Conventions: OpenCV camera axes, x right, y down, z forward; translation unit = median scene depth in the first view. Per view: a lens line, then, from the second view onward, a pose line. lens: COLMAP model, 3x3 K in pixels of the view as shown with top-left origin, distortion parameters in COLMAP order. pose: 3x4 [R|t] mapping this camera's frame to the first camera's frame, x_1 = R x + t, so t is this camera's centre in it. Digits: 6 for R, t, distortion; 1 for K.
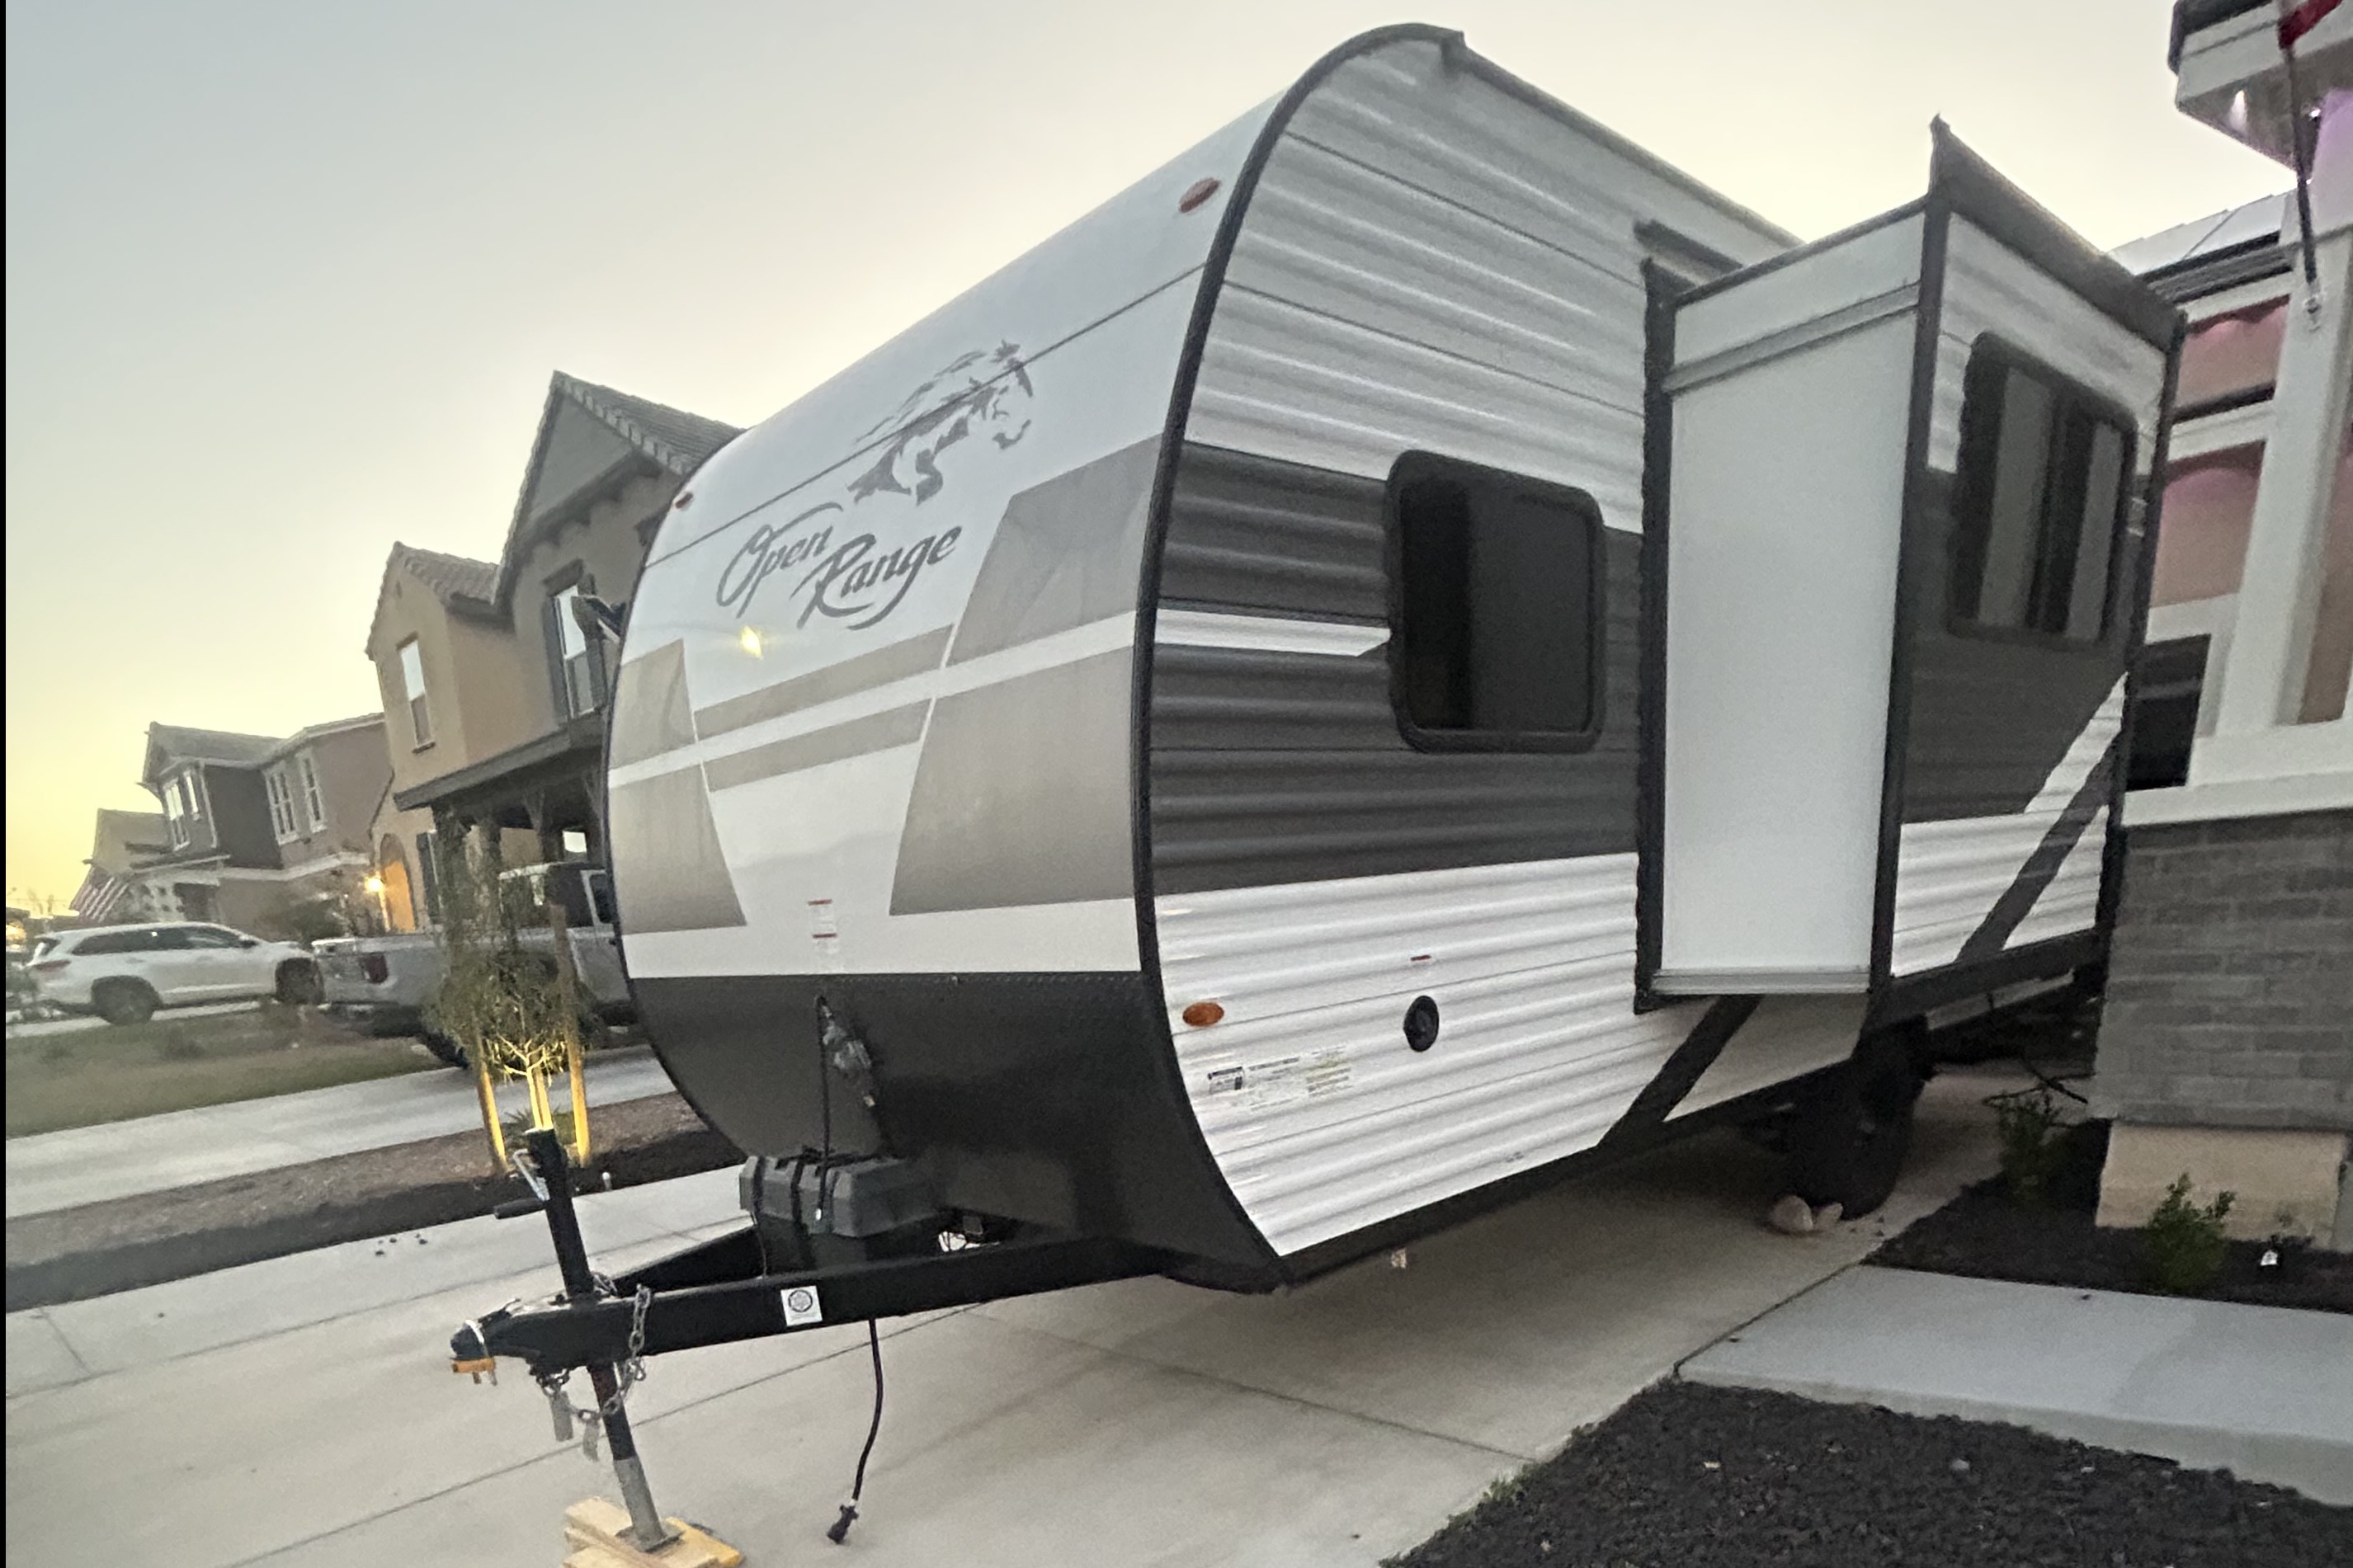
lens RADIAL K [[899.2, 0, 1176.0], [0, 899.2, 770.3], [0, 0, 1]] dist [0.001449, -0.000038]
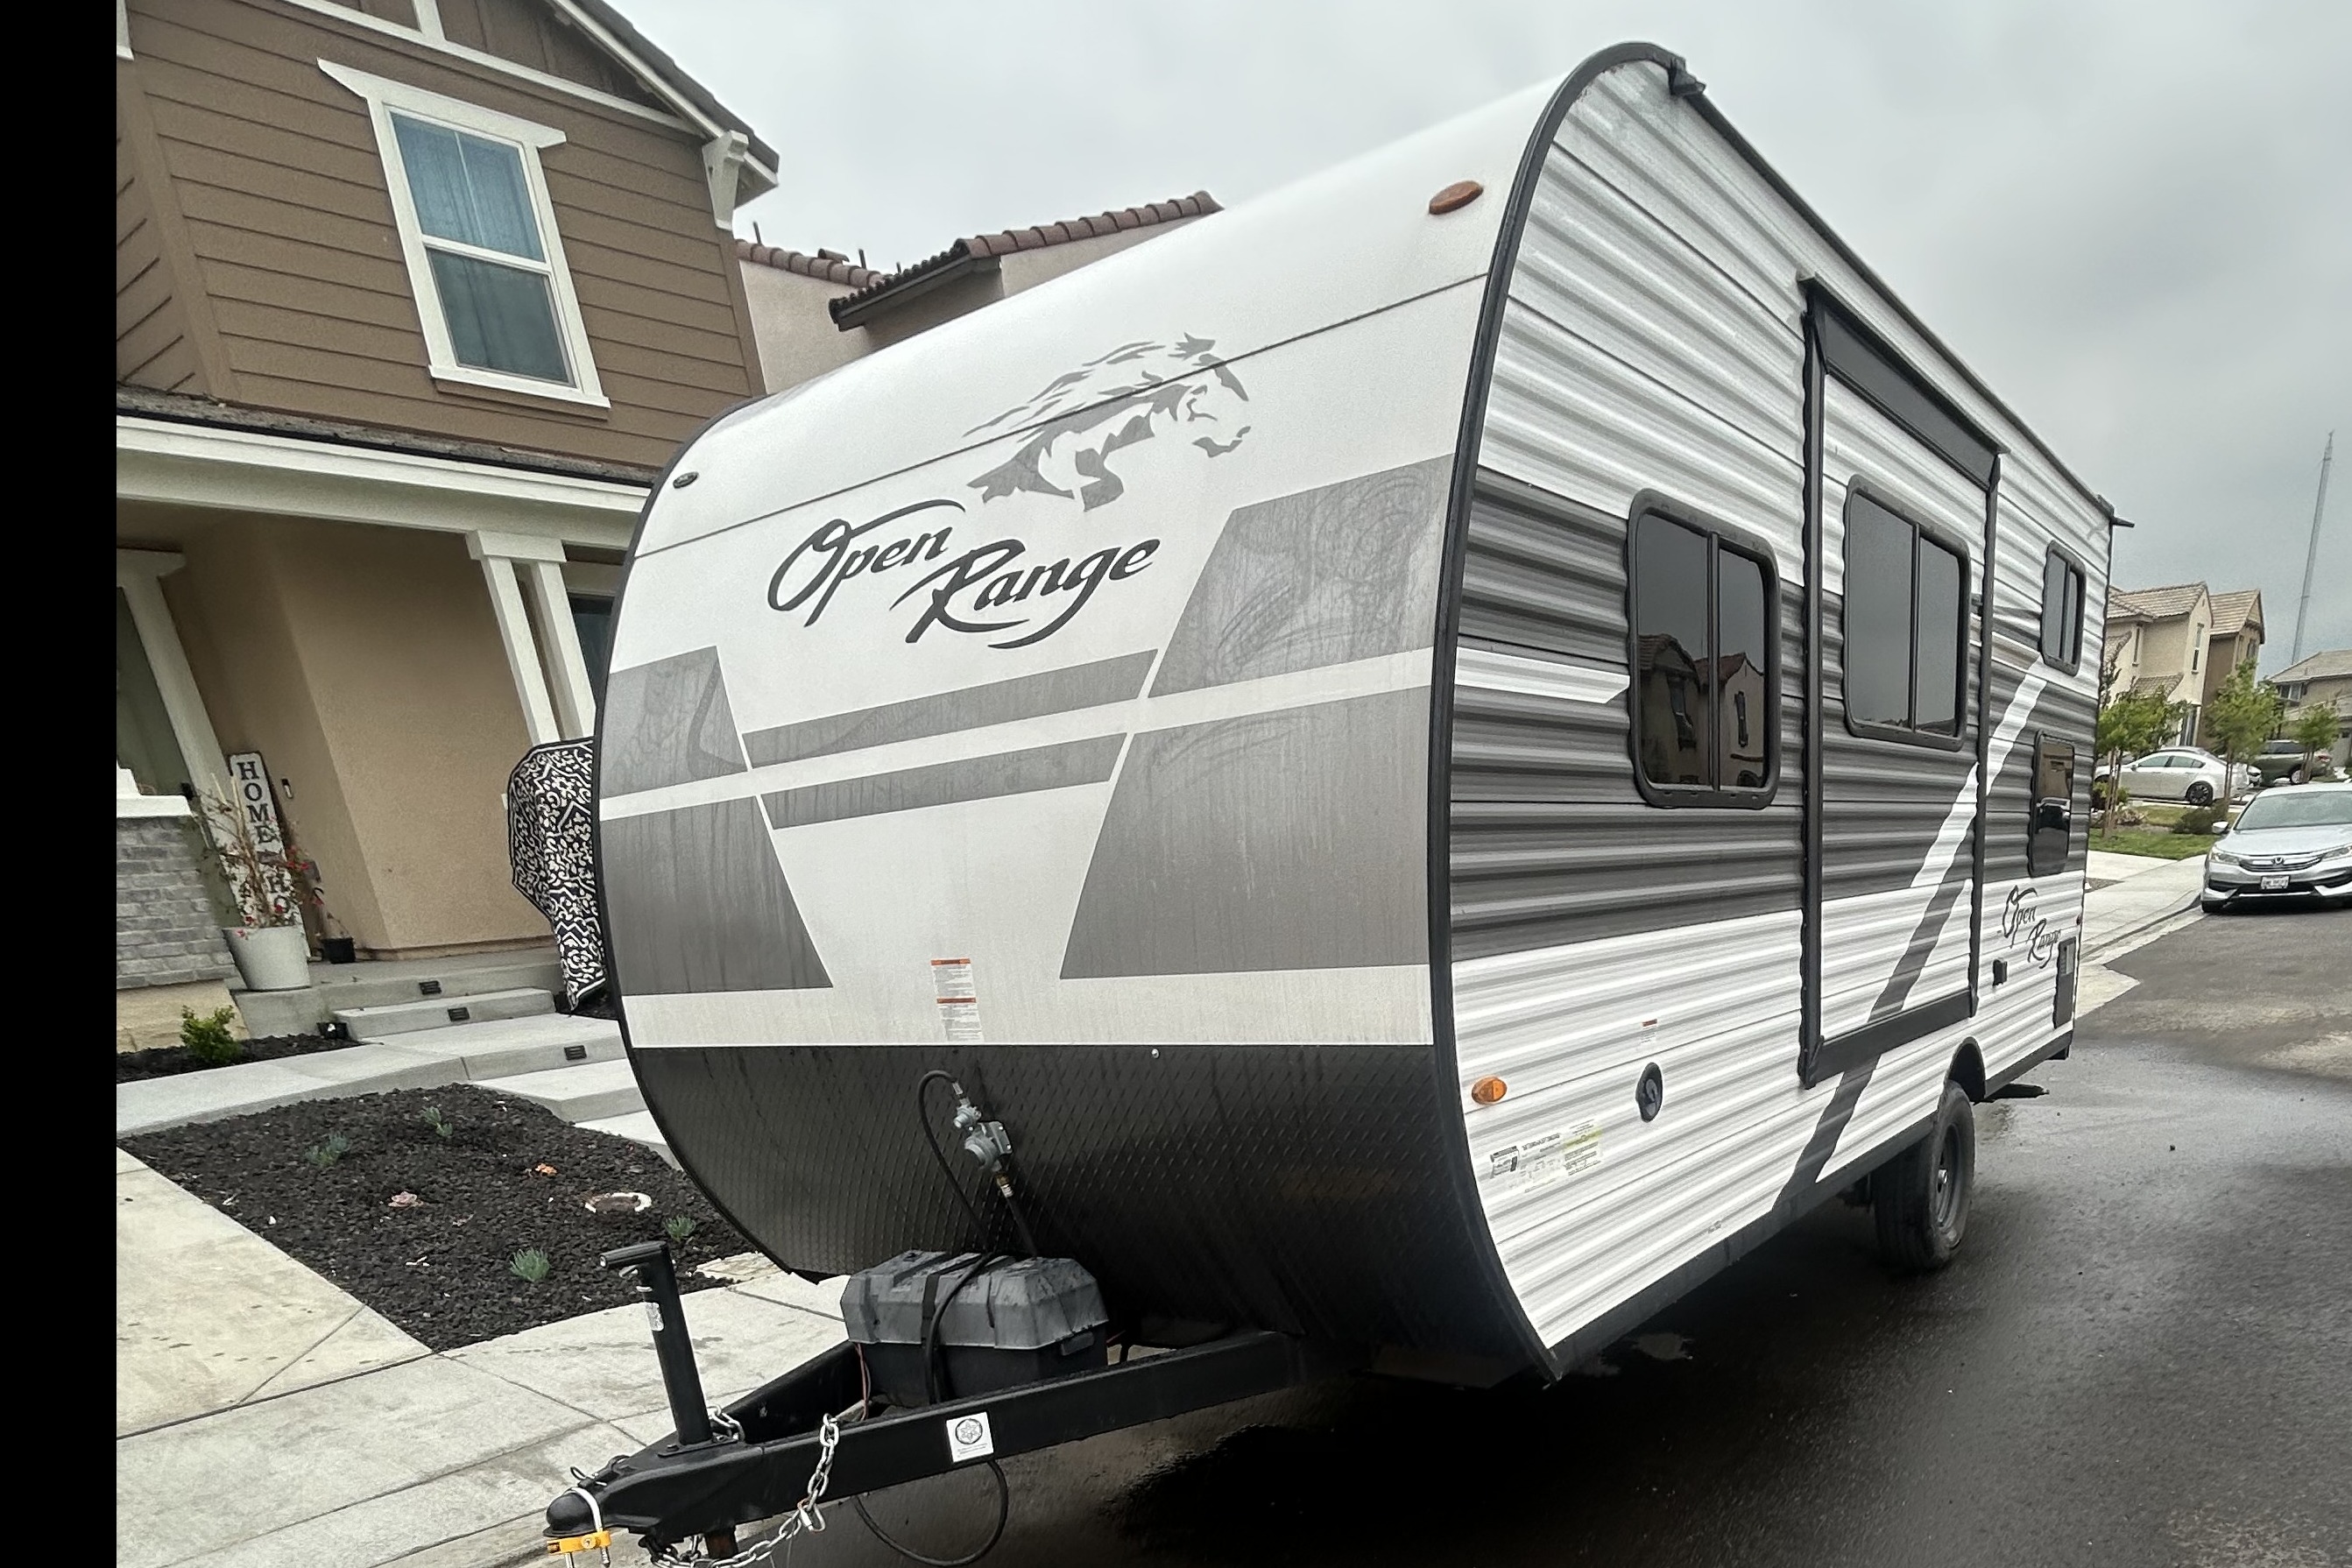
lens RADIAL K [[970.5, 0, 1176.8], [0, 970.5, 796.5], [0, 0, 1]] dist [0.000505, 0.000454]
pose [[0.989551, 0.022397, 0.142436, -0.355803], [-0.021651, 0.999743, -0.006784, -0.012021], [-0.142551, 0.003629, 0.989781, 0.051982]]
